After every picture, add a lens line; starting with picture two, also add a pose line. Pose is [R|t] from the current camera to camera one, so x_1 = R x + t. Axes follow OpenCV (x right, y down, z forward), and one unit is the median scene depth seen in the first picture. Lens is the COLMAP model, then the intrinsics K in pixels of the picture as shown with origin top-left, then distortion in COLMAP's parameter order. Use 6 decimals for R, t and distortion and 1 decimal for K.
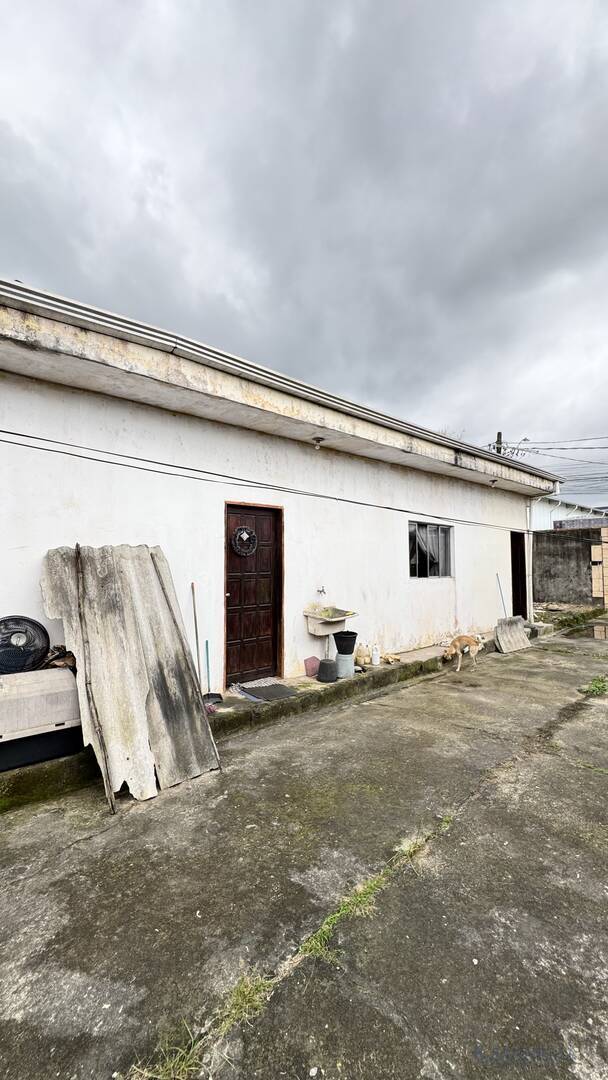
lens RADIAL K [[424.6, 0, 300.2], [0, 424.6, 540.1], [0, 0, 1]] dist [-0.021921, 0.000068]
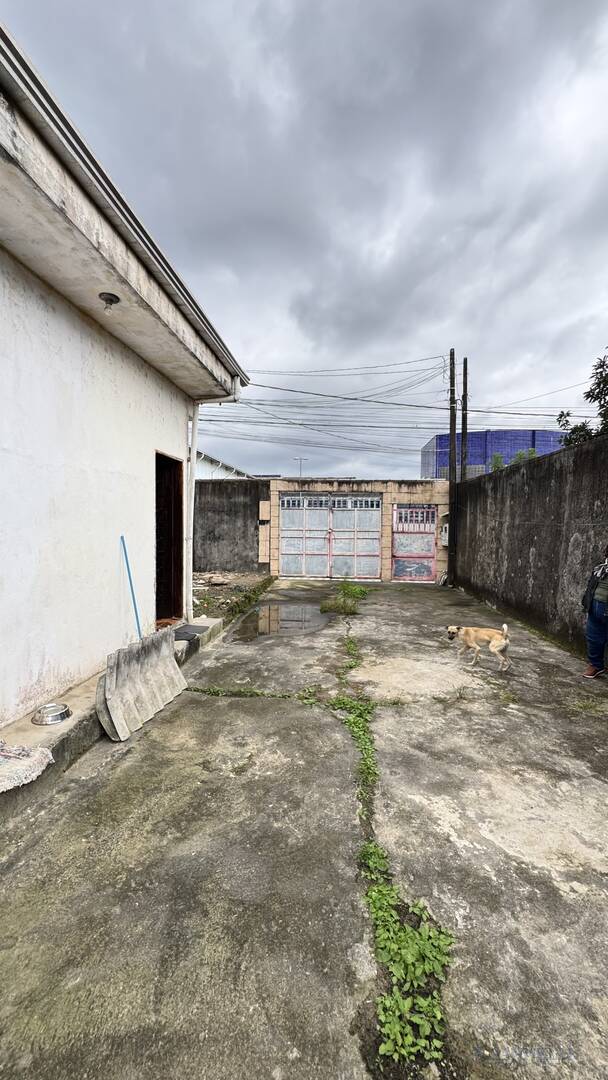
lens RADIAL K [[424.6, 0, 300.2], [0, 424.6, 540.1], [0, 0, 1]] dist [-0.021921, 0.000068]
pose [[0.732875, -0.012920, 0.680240, 0.183762], [-0.050323, 0.996052, 0.073135, 0.024690], [-0.678500, -0.087830, 0.729331, 0.332707]]
